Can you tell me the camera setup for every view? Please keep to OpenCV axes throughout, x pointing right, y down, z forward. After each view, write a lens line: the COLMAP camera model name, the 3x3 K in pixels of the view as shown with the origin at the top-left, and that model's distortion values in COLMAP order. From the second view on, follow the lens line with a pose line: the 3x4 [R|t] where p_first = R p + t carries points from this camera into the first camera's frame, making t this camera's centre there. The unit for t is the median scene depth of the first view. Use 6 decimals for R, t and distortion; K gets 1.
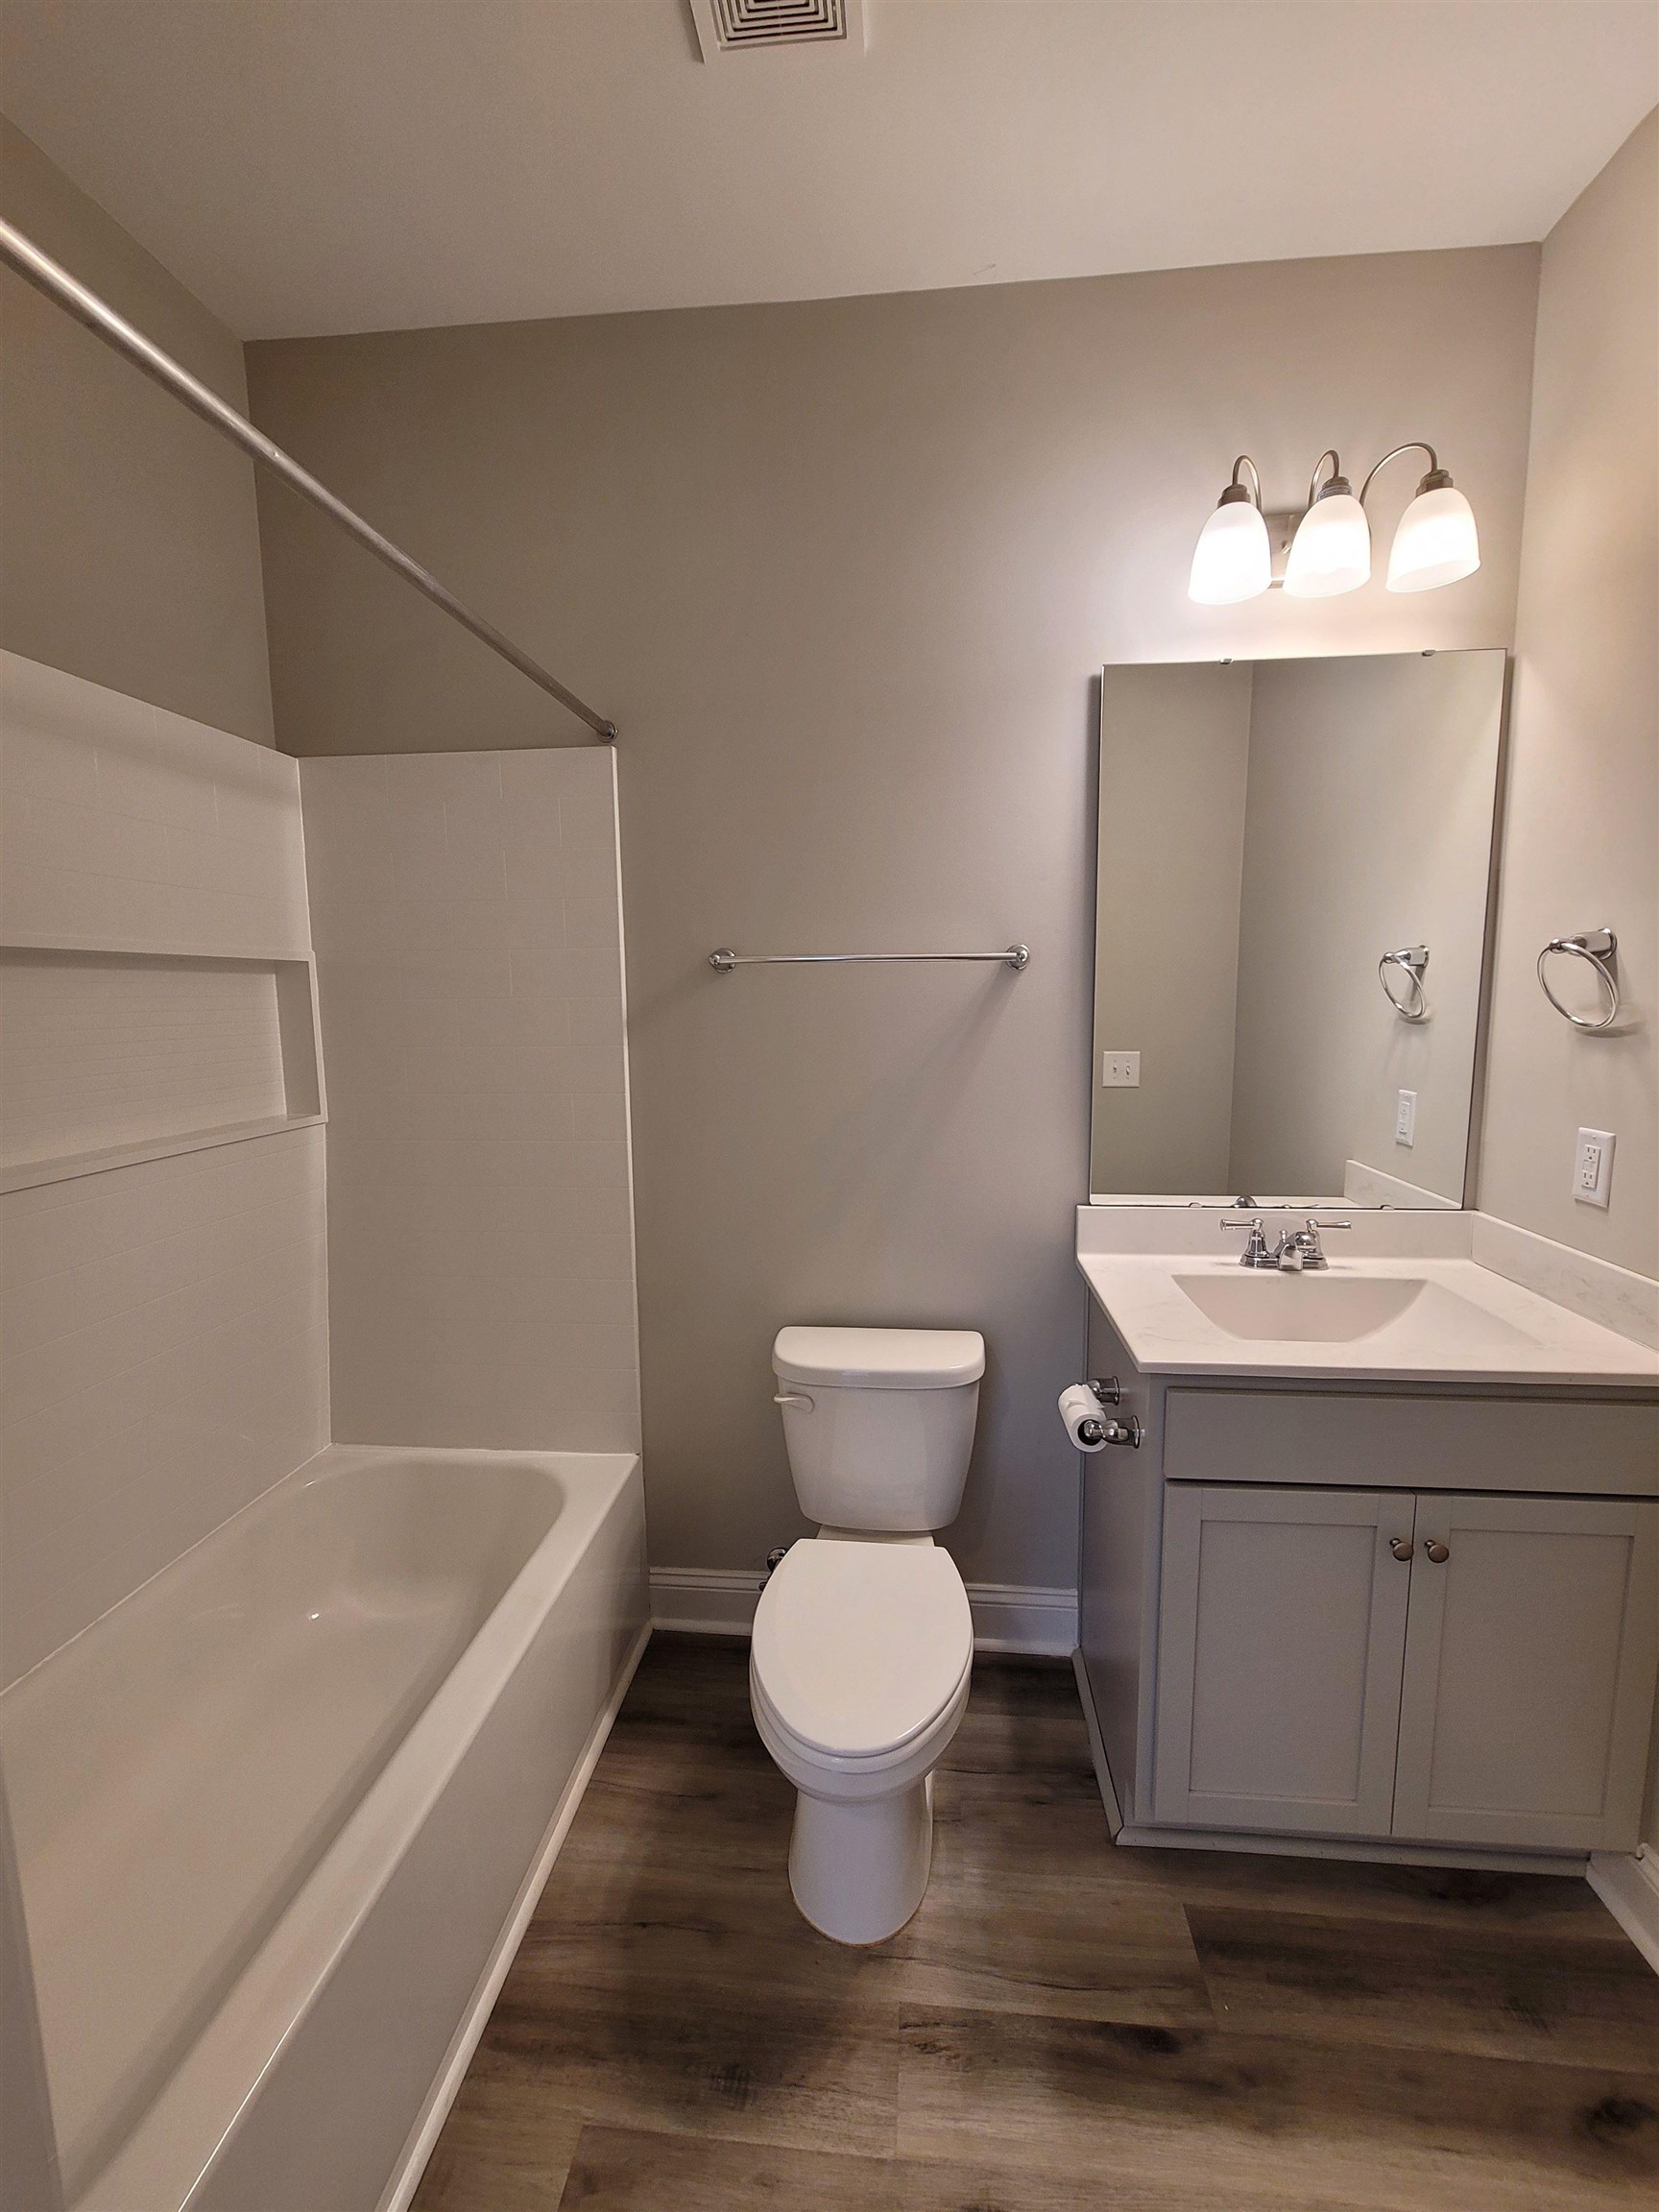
lens RADIAL K [[946.0, 0, 829.5], [0, 946.0, 1106.0], [0, 0, 1]] dist [-0.001786, -0.000393]
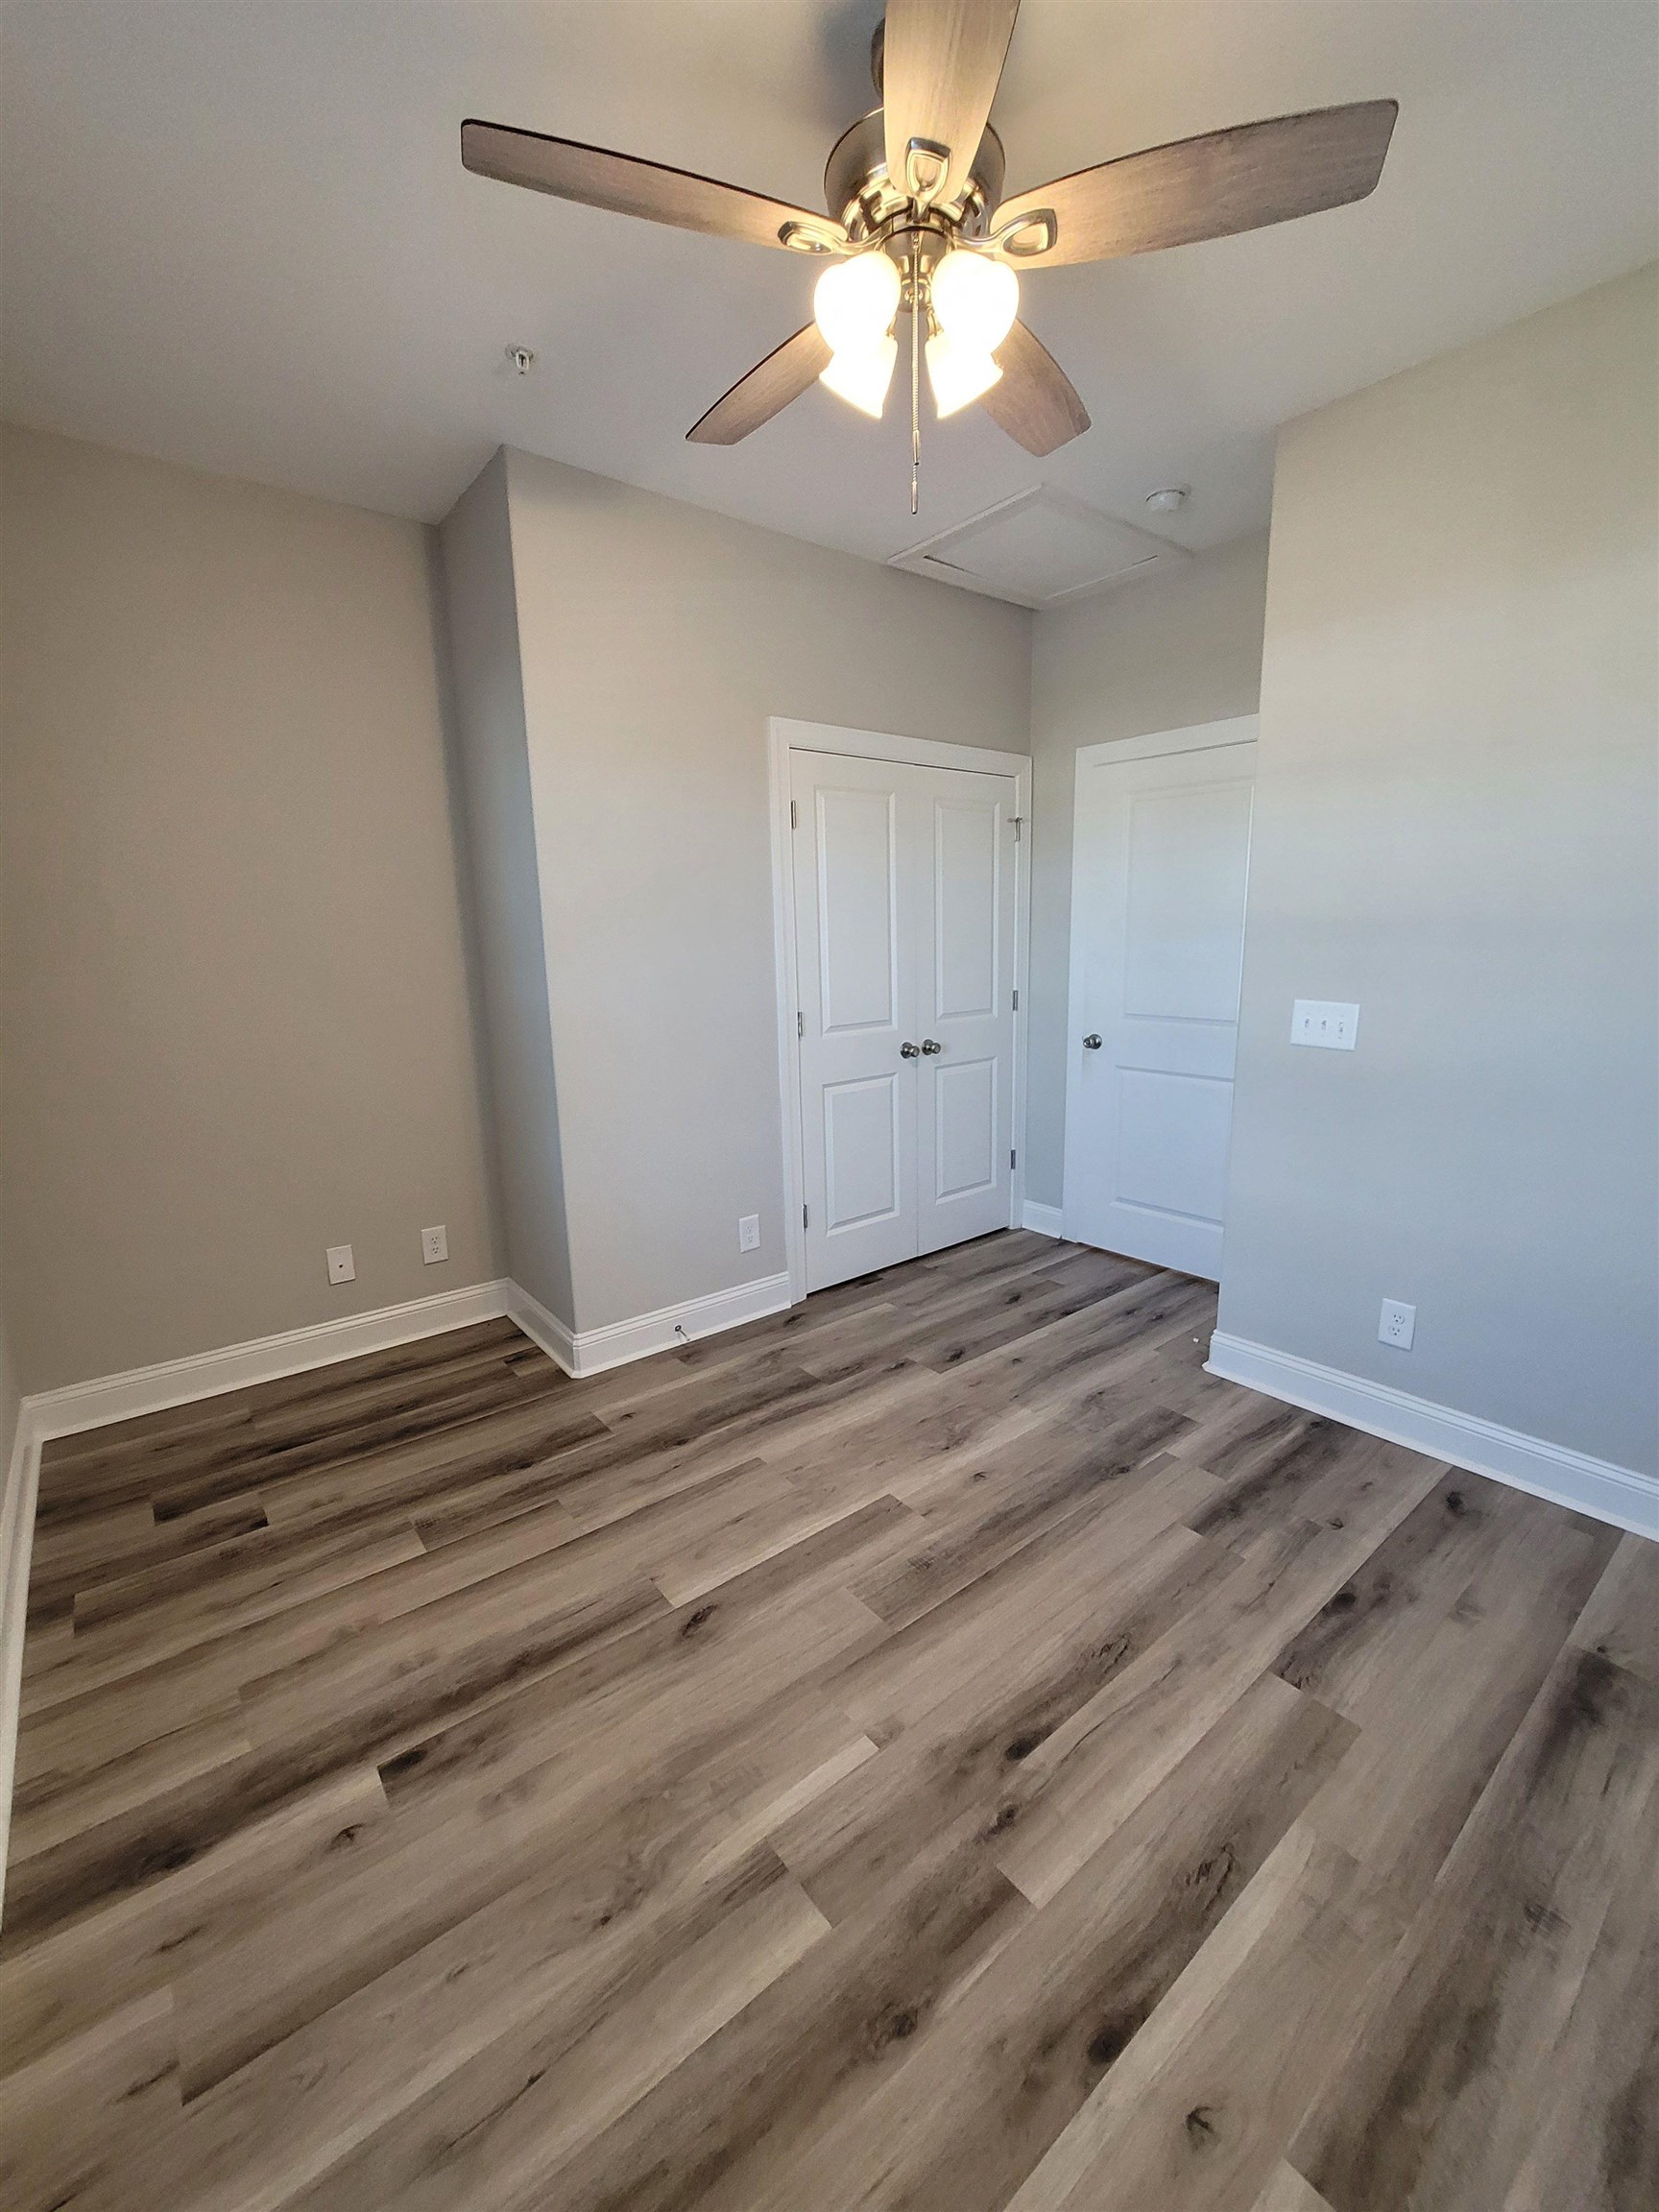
lens RADIAL K [[905.2, 0, 829.5], [0, 905.2, 1106.0], [0, 0, 1]] dist [-0.000313, -0.000032]
pose [[-0.715878, 0.153717, -0.681095, 1.209707], [-0.069151, 0.955061, 0.288231, -0.176512], [0.694793, 0.253437, -0.673077, 1.398708]]
